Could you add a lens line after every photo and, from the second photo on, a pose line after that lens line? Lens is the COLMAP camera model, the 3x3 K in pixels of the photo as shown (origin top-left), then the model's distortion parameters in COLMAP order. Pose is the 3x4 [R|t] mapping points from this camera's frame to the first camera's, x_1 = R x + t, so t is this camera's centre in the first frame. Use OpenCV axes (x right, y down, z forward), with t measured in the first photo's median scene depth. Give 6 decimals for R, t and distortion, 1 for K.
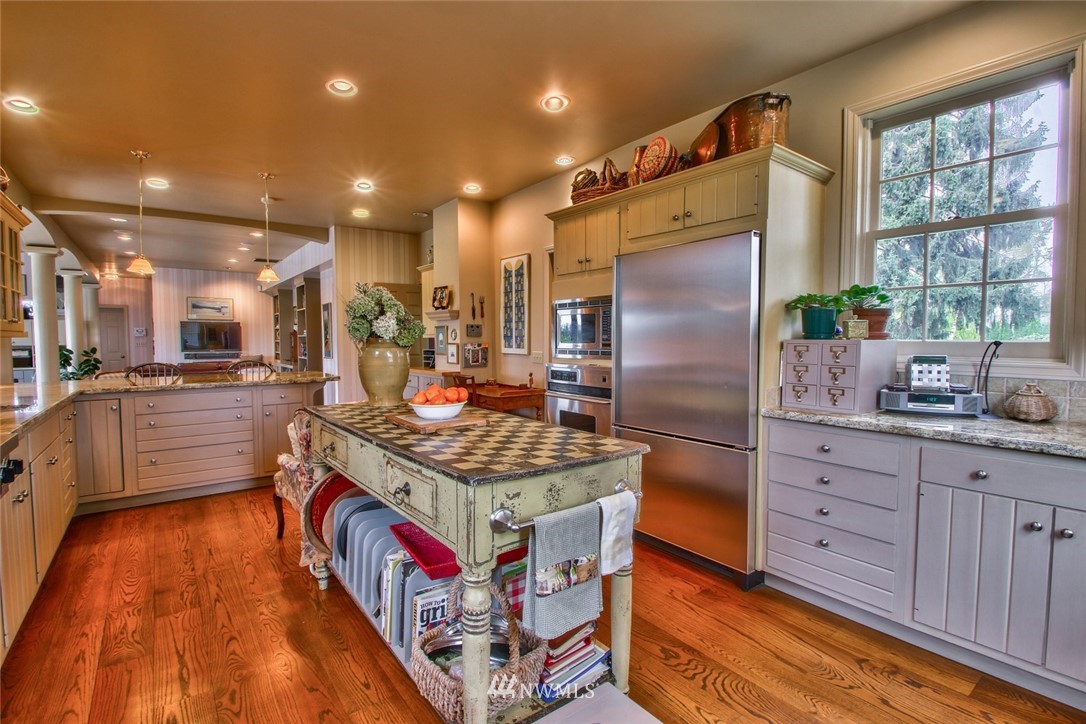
lens RADIAL K [[529.1, 0, 535.1], [0, 529.1, 363.8], [0, 0, 1]] dist [0.014083, -0.020409]
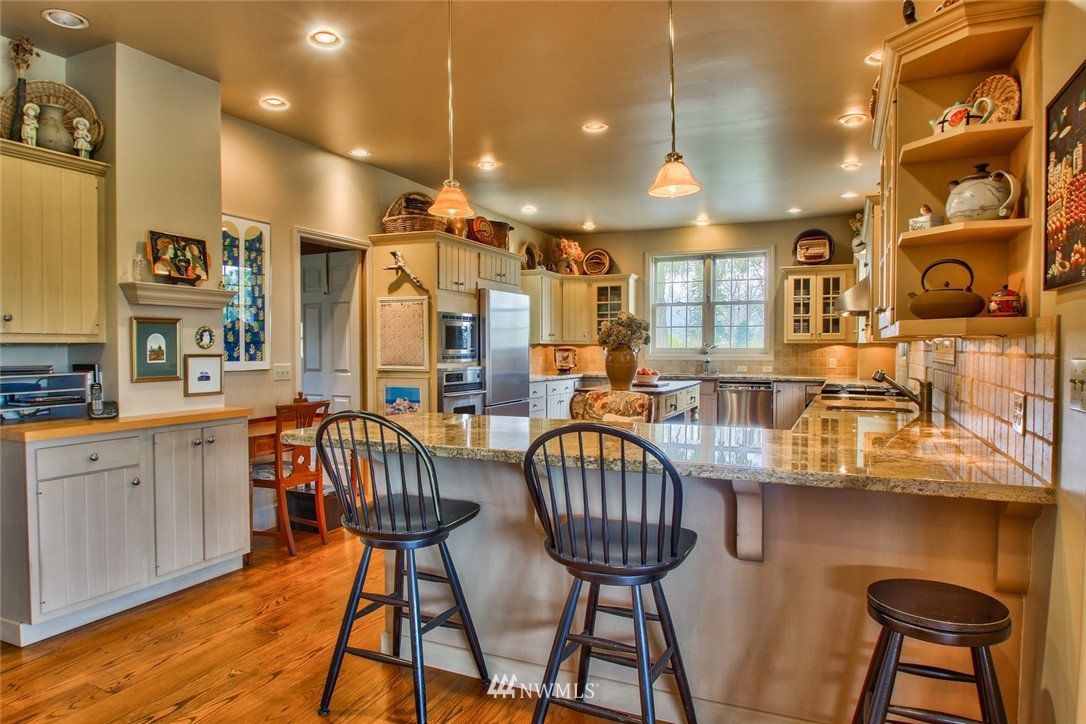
lens RADIAL K [[673.7, 0, 543.0], [0, 673.7, 362.0], [0, 0, 1]] dist [-0.002933, 0.000239]
pose [[-0.494099, -0.017242, 0.869235, -0.927988], [0.045209, 0.997941, 0.045493, -0.048977], [-0.868229, 0.061776, -0.492302, 1.082744]]
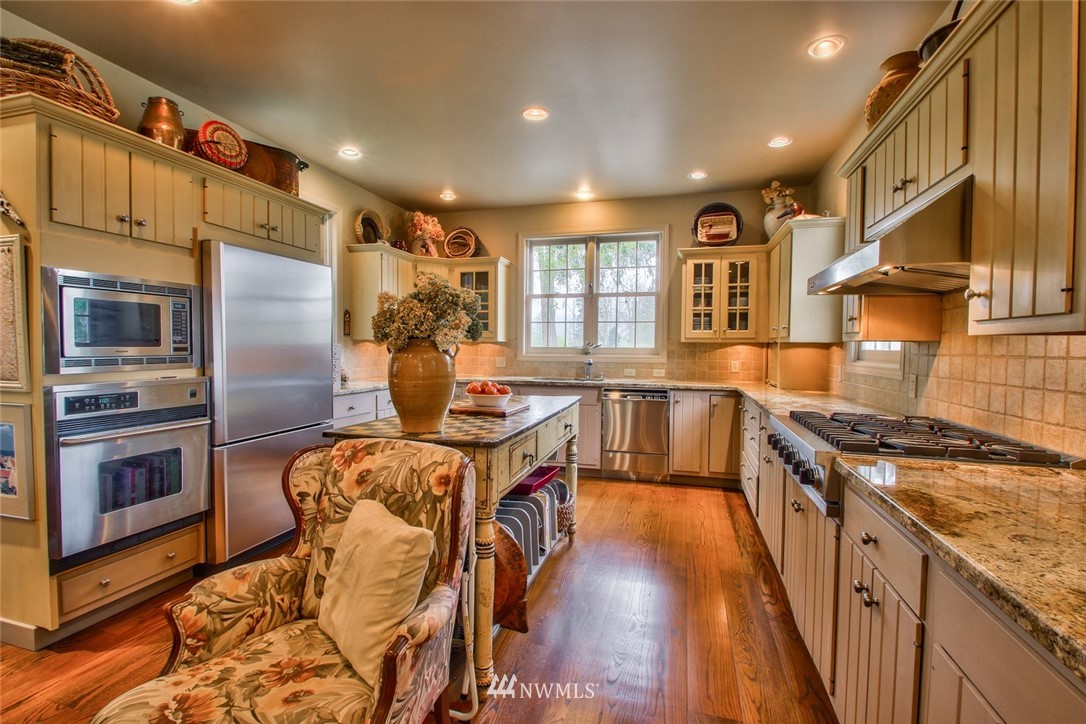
lens RADIAL K [[506.0, 0, 534.0], [0, 506.0, 364.5], [0, 0, 1]] dist [0.013248, -0.016413]
pose [[-0.605486, -0.031499, 0.795232, -0.477971], [0.034217, 0.997262, 0.065554, -0.027941], [-0.795120, 0.066903, -0.602751, 0.663997]]
